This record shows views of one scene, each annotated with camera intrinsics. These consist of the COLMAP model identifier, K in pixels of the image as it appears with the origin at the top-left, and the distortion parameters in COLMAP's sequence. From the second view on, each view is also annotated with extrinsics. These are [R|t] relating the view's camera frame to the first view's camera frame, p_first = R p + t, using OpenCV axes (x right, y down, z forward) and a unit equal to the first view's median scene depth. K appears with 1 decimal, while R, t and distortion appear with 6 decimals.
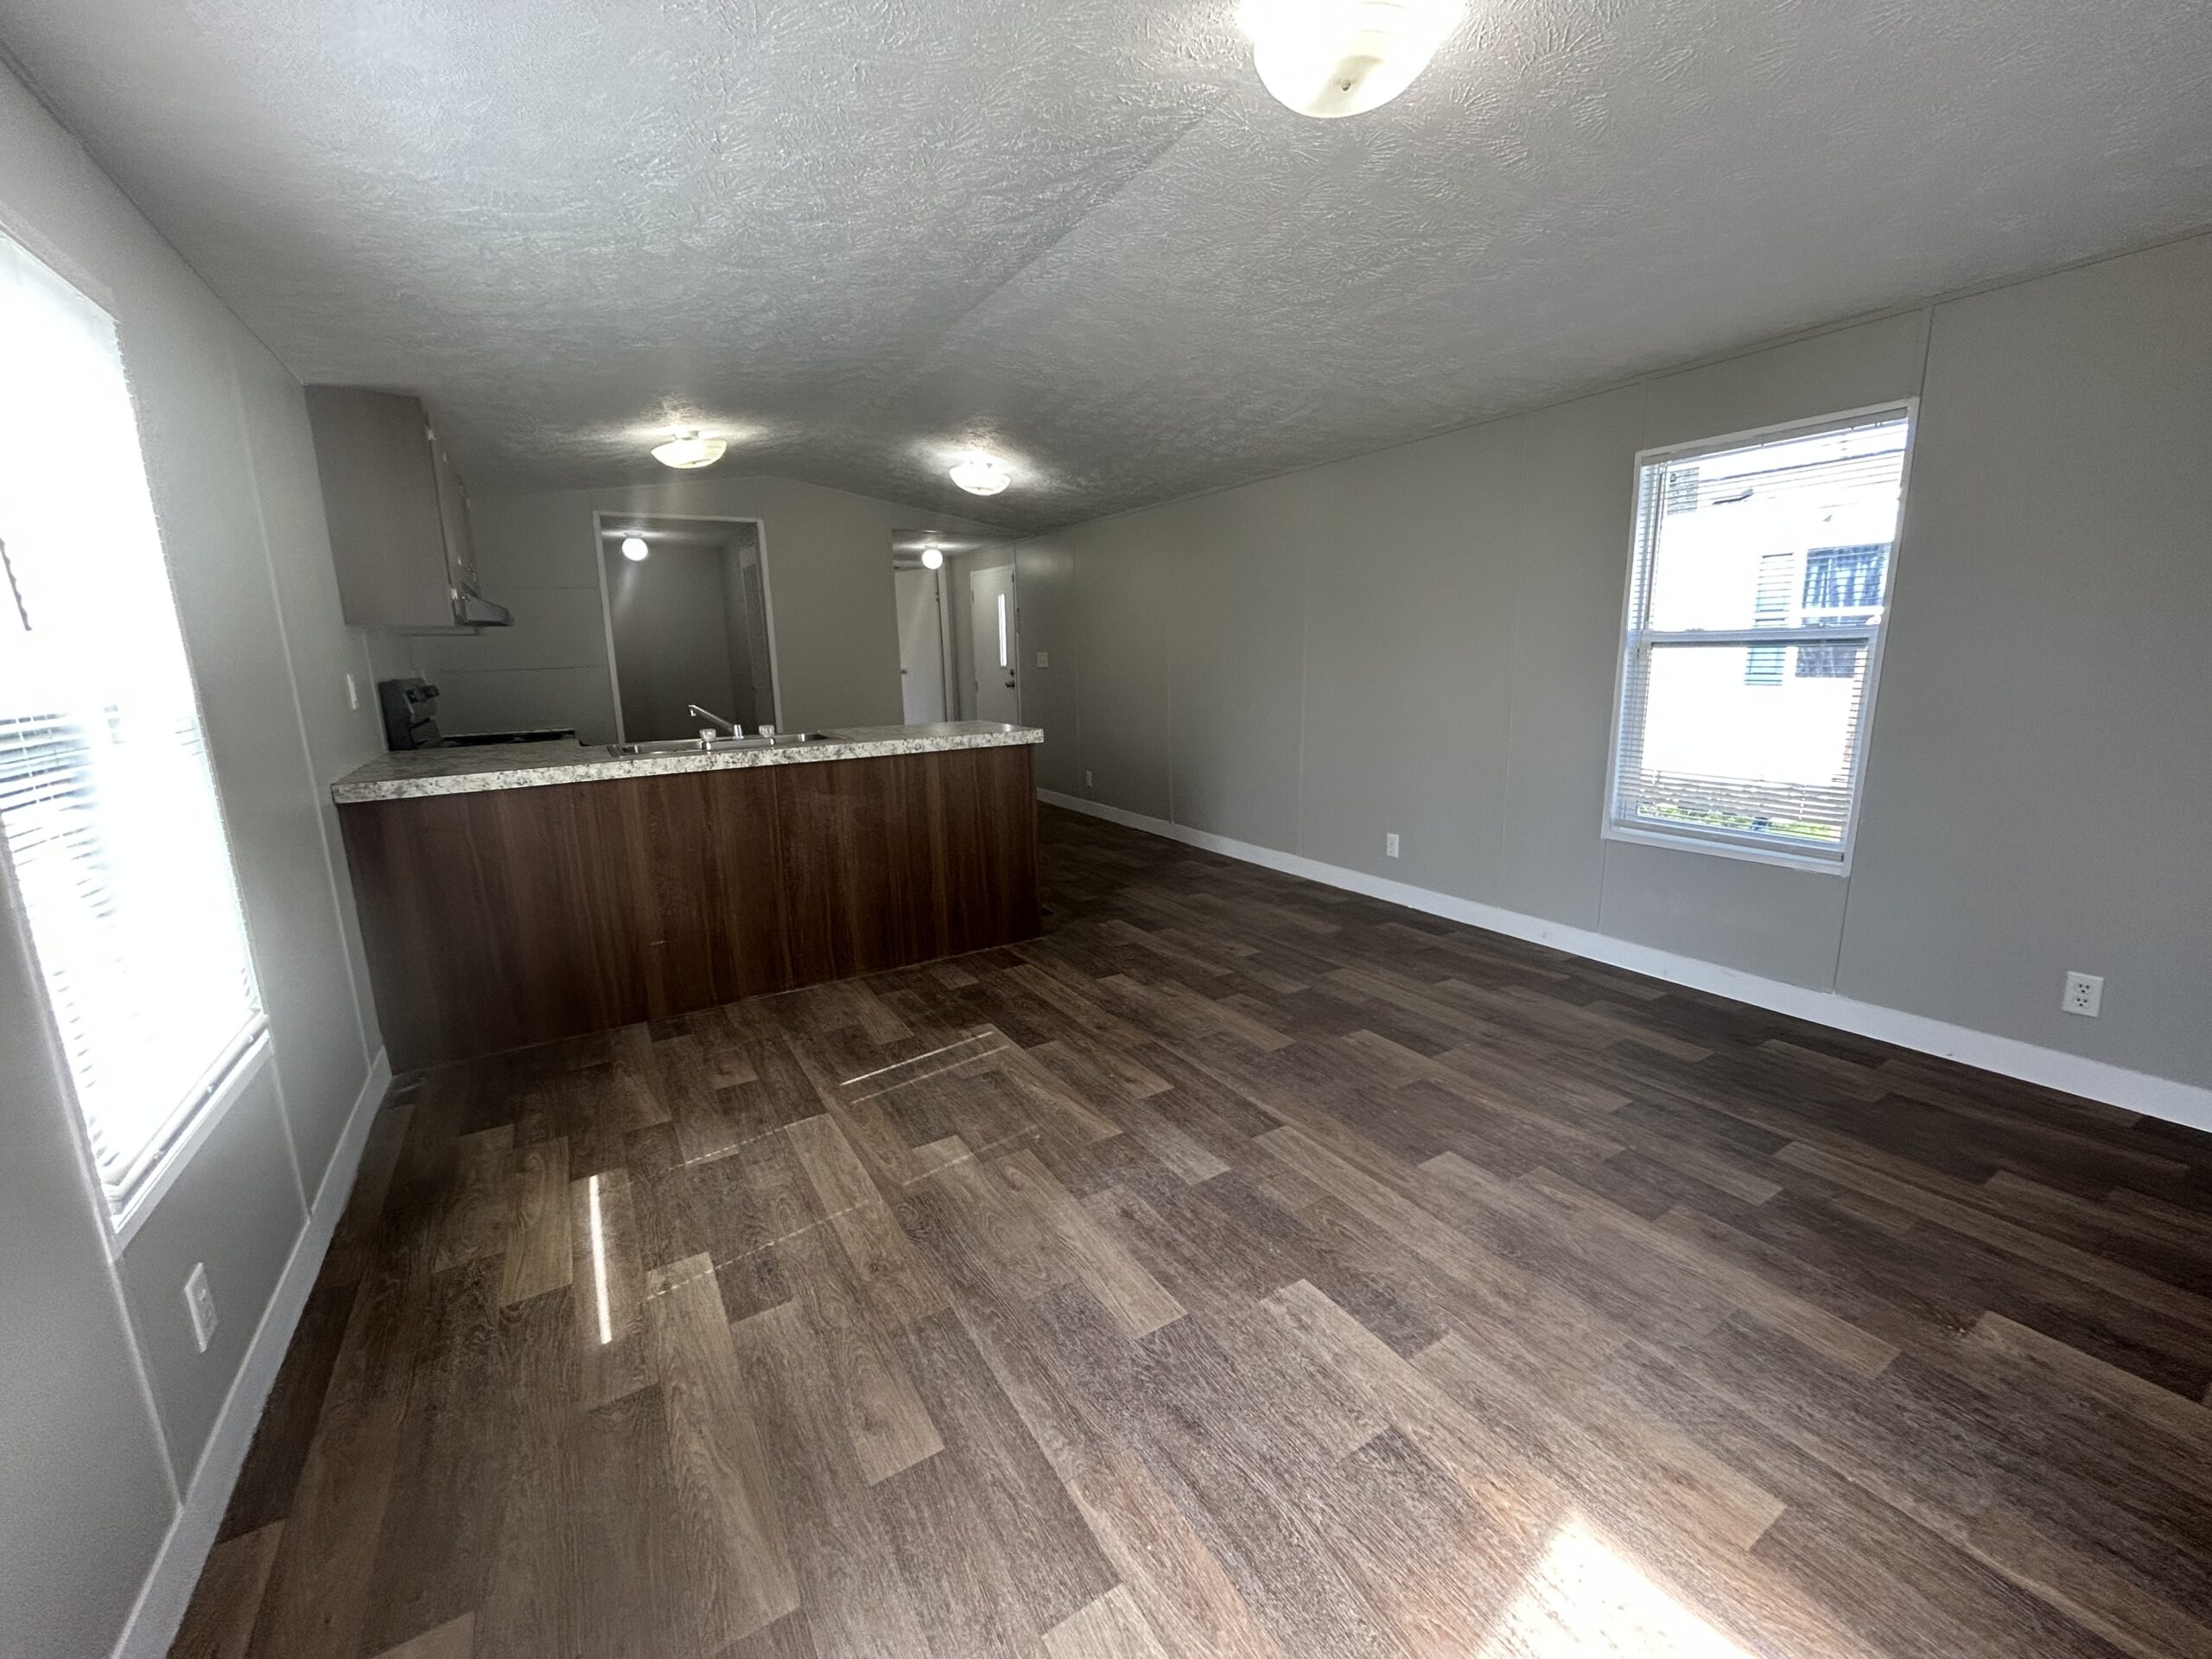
lens RADIAL K [[895.4, 0, 1117.1], [0, 895.4, 820.1], [0, 0, 1]] dist [-0.000765, 0.000553]
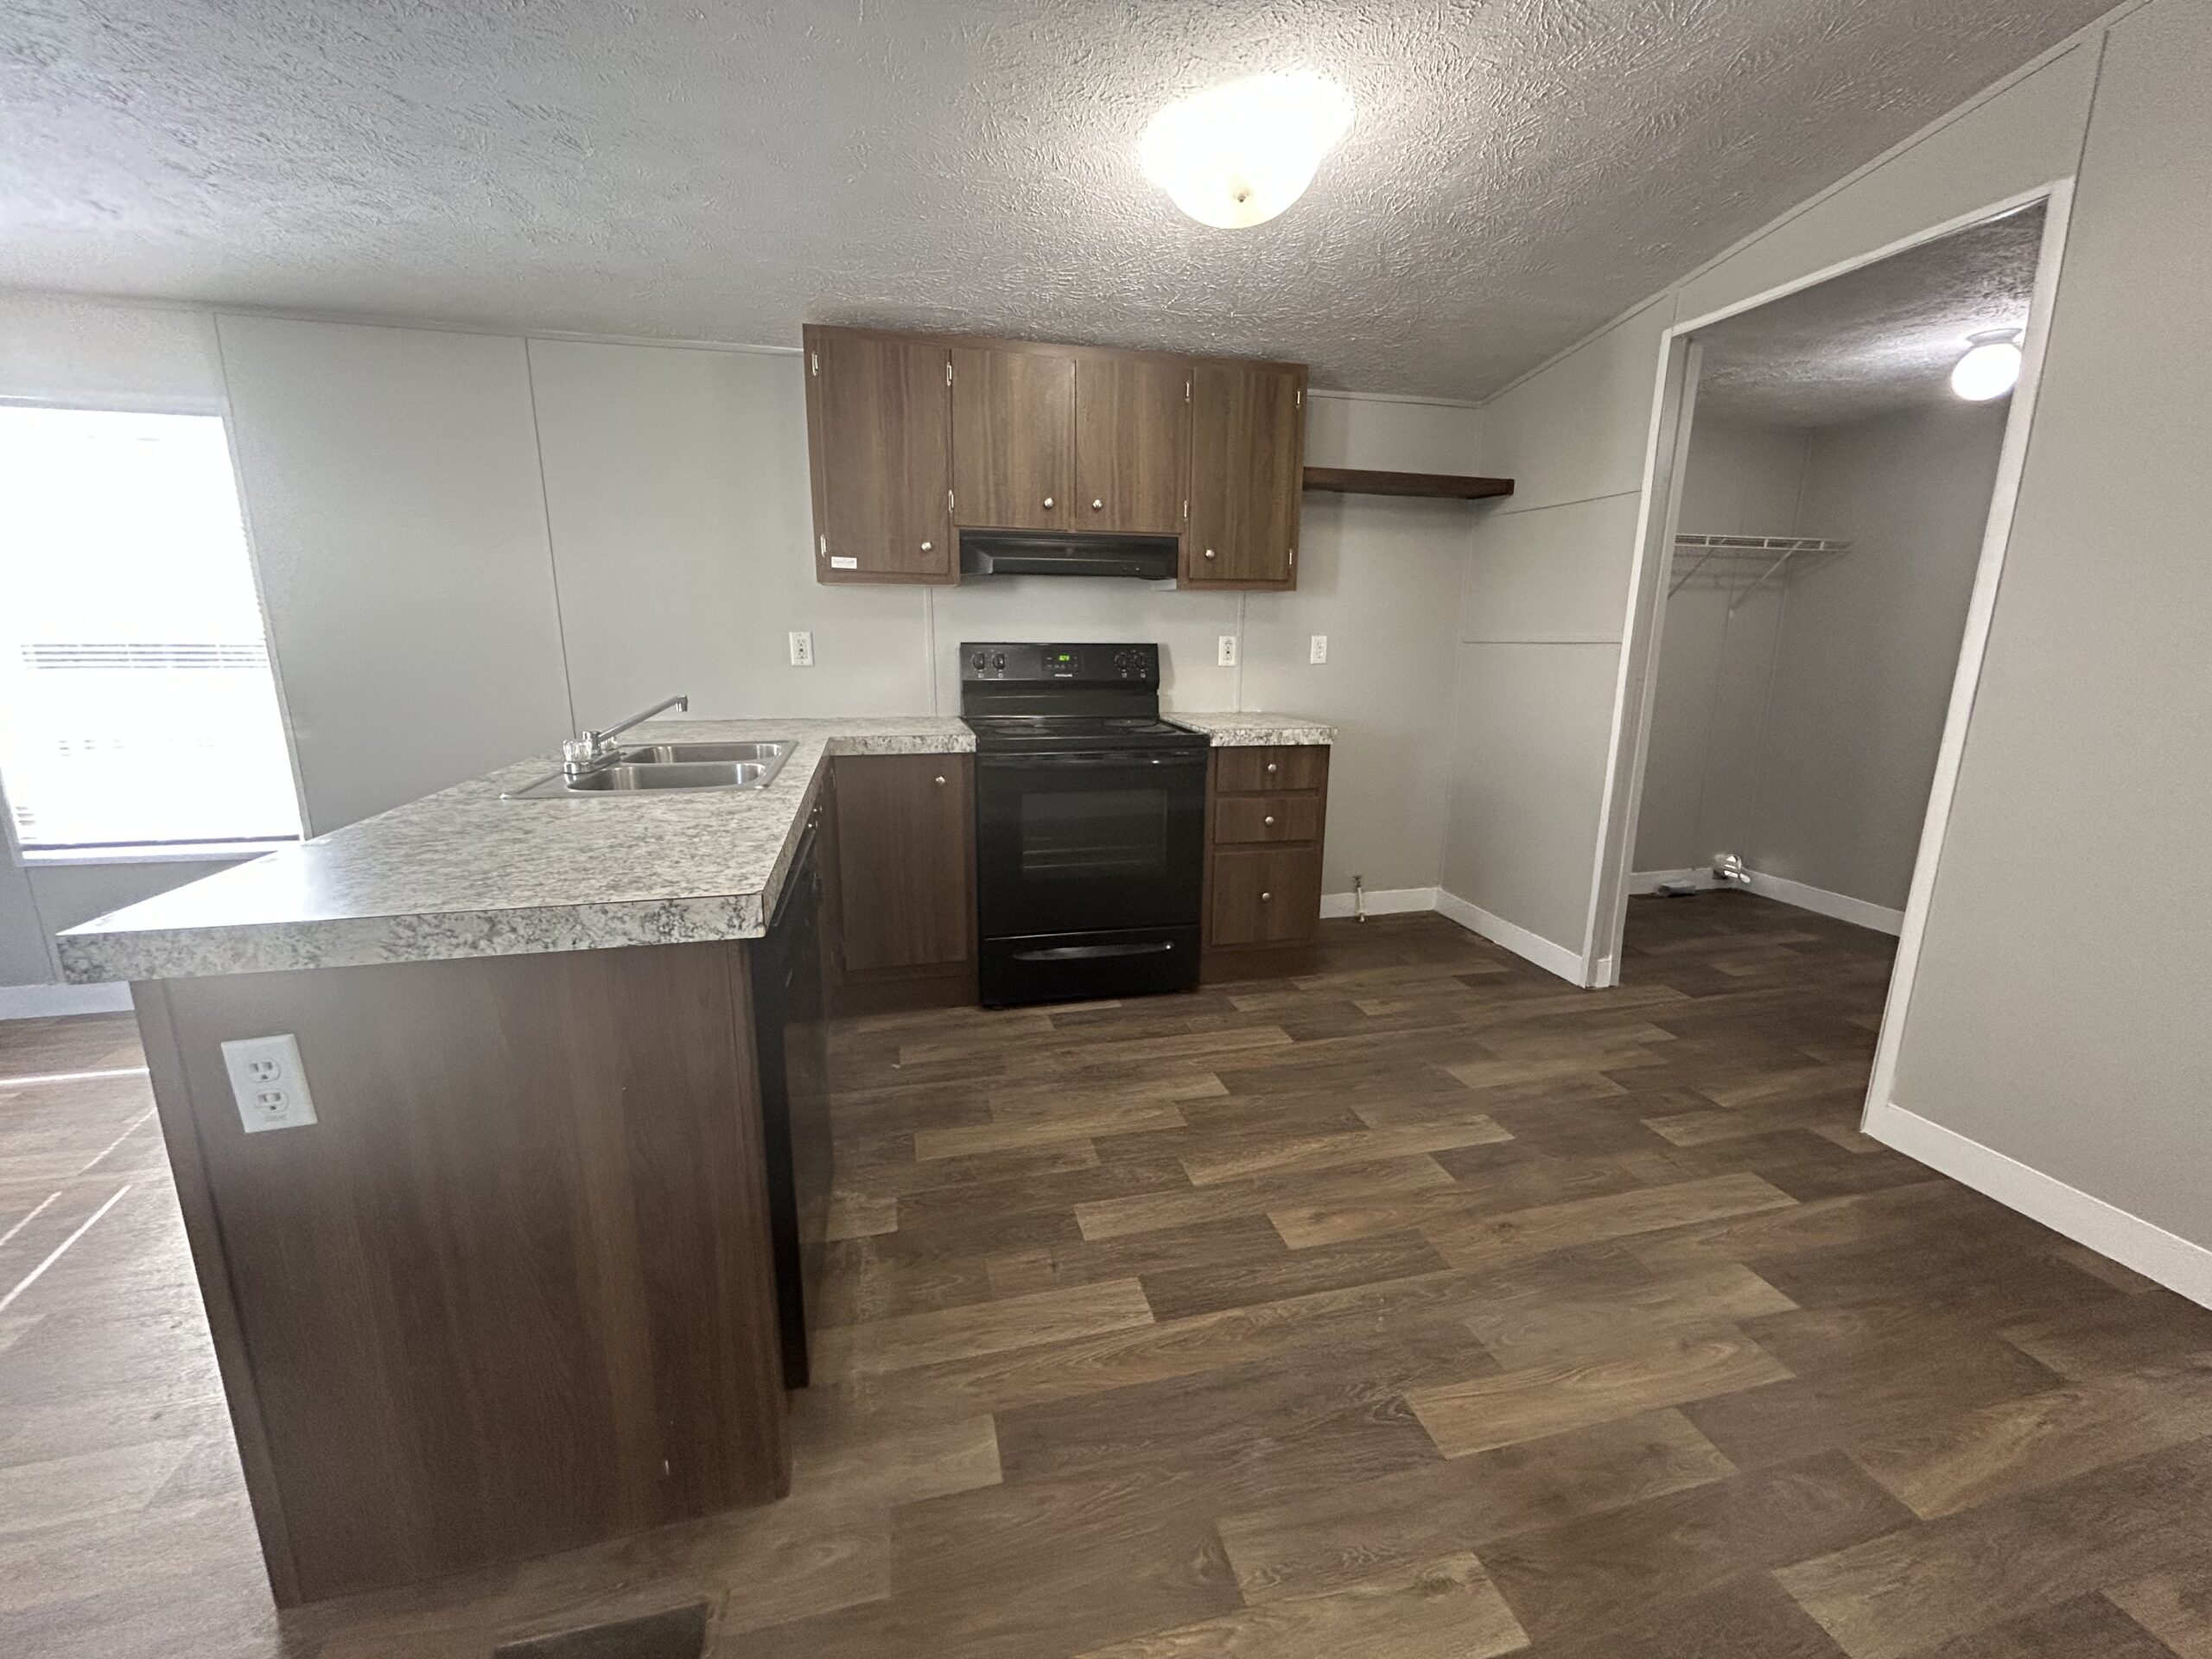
lens RADIAL K [[895.4, 0, 1105.9], [0, 895.4, 824.3], [0, 0, 1]] dist [-0.000765, 0.000553]
pose [[-0.310246, 0.222375, -0.924282, 0.581358], [-0.178007, 0.941471, 0.286261, -0.166655], [0.933842, 0.253340, -0.252503, 0.799675]]
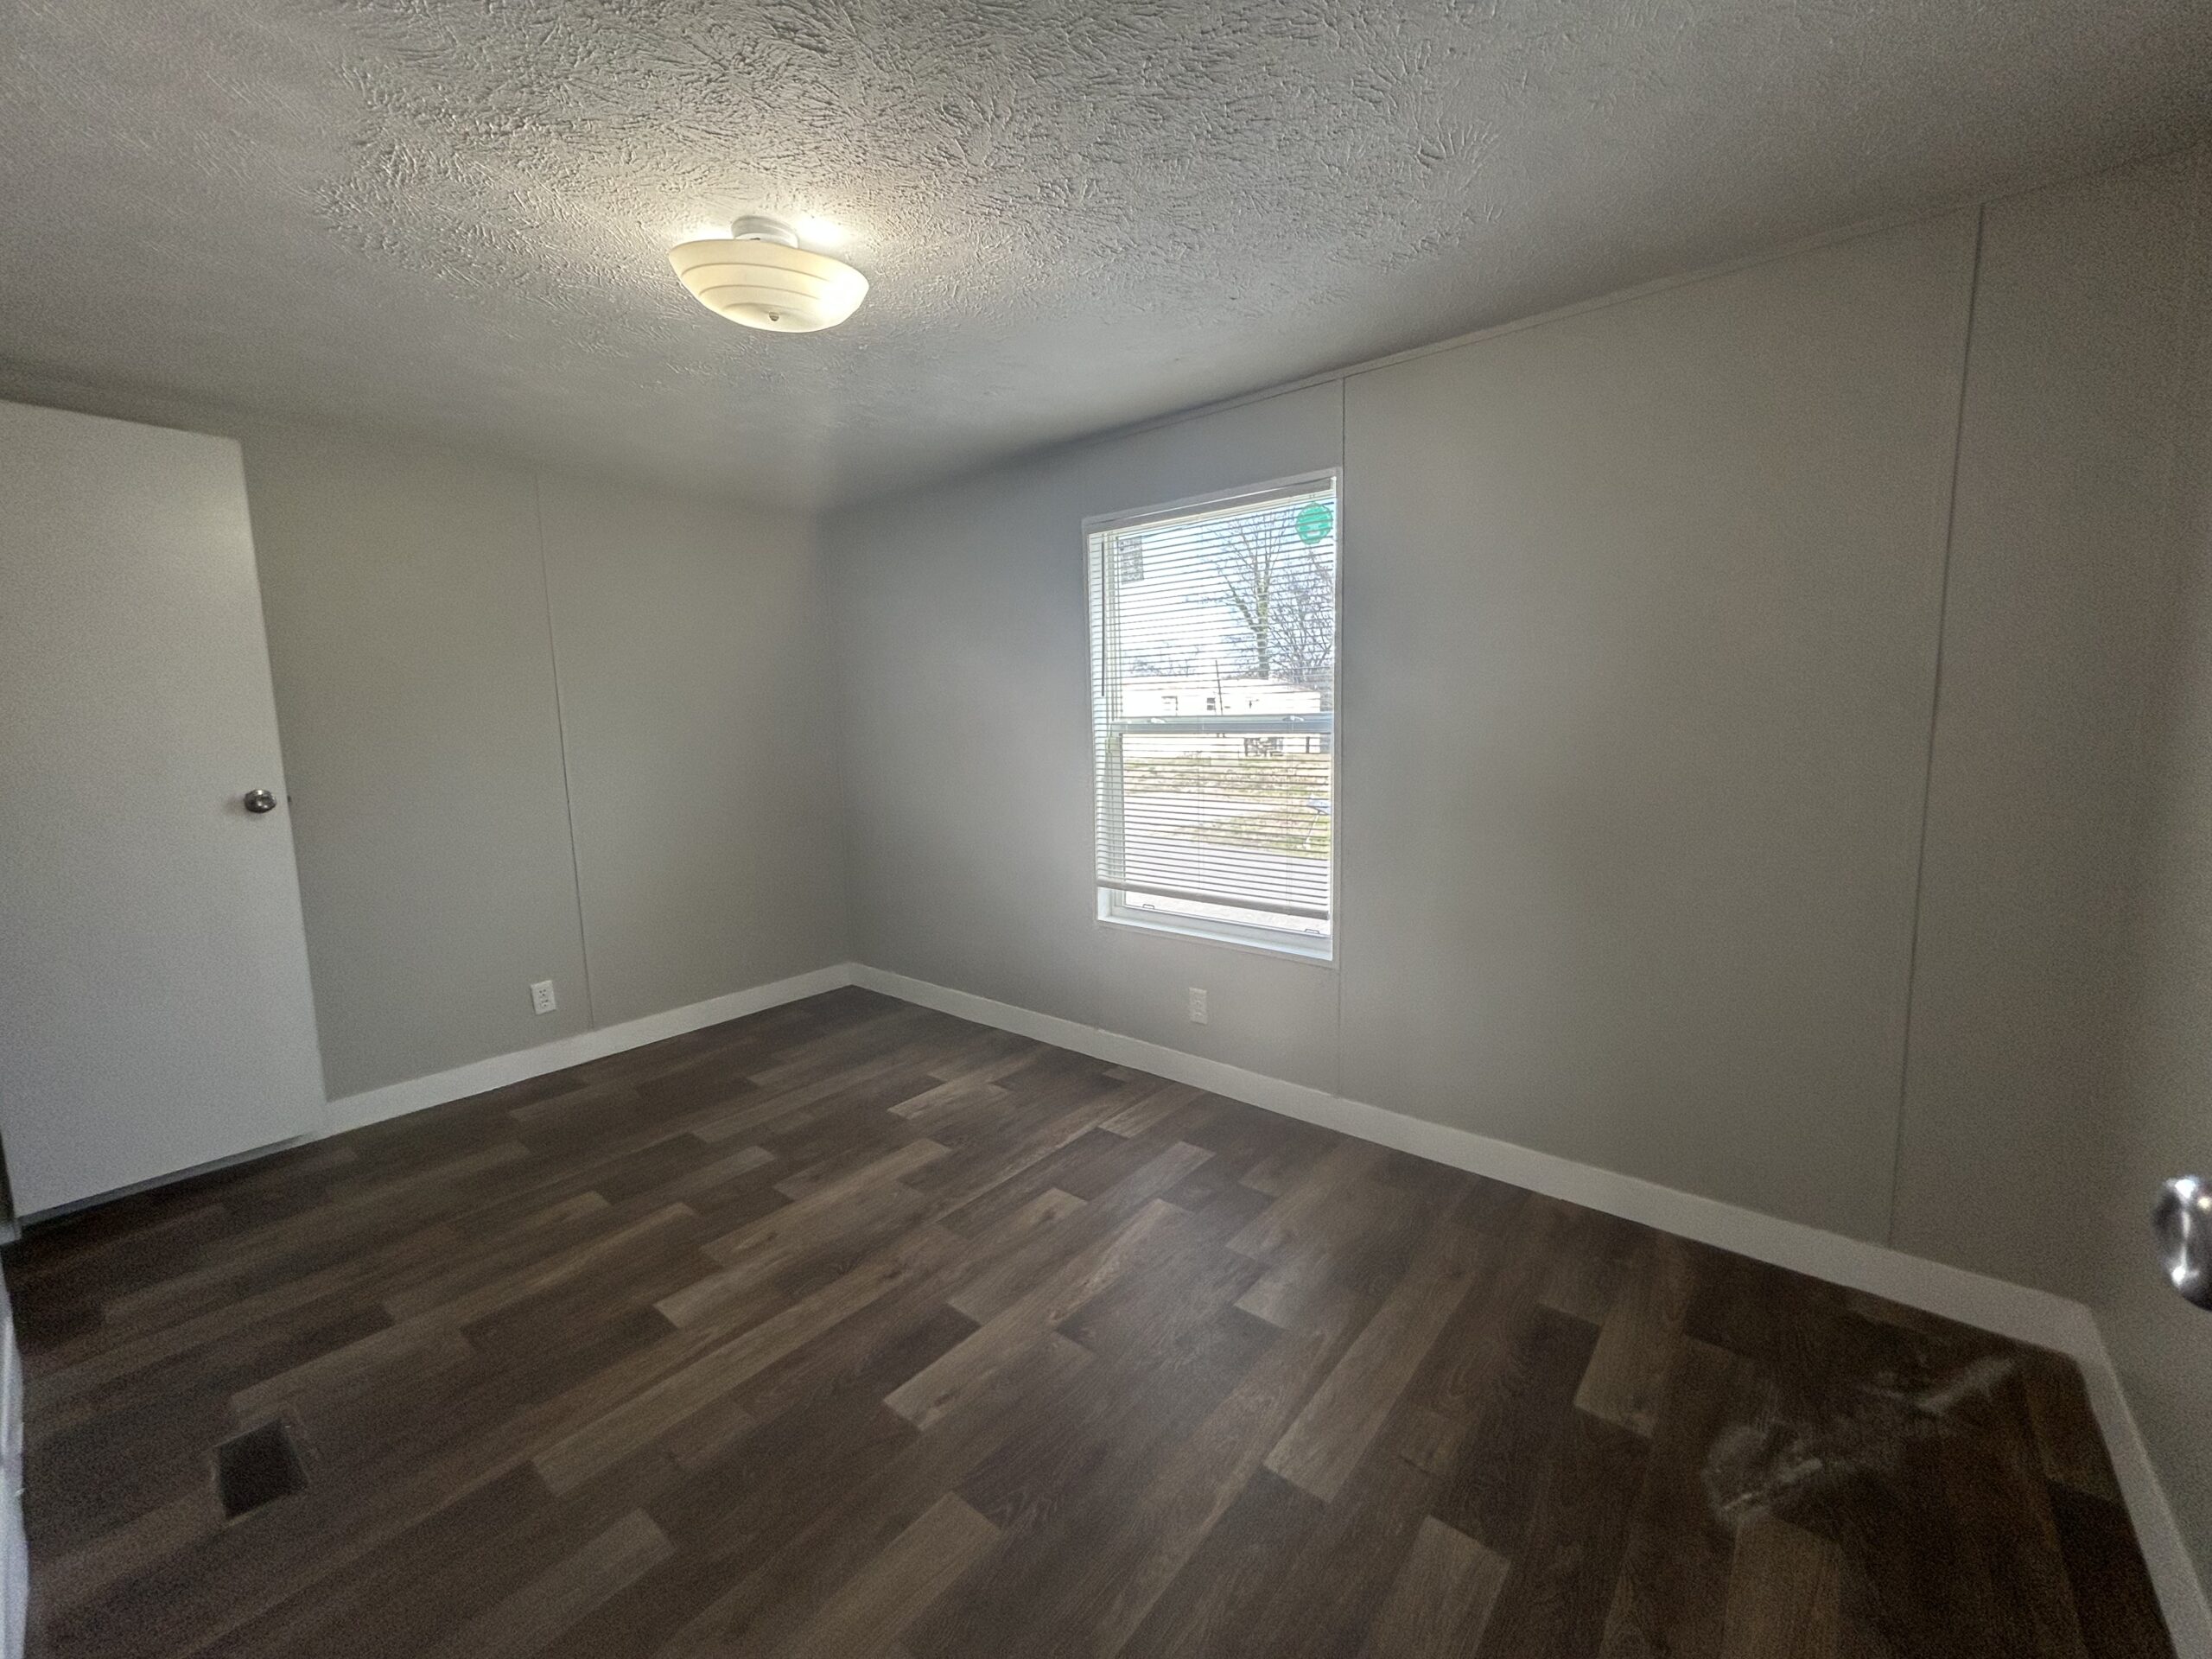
lens RADIAL K [[895.4, 0, 1102.8], [0, 895.4, 813.9], [0, 0, 1]] dist [-0.000765, 0.000553]
pose [[-0.311963, -0.086086, 0.946186, -0.659050], [0.210188, 0.964957, 0.157094, -0.171786], [-0.926553, 0.247885, -0.282937, 0.933980]]
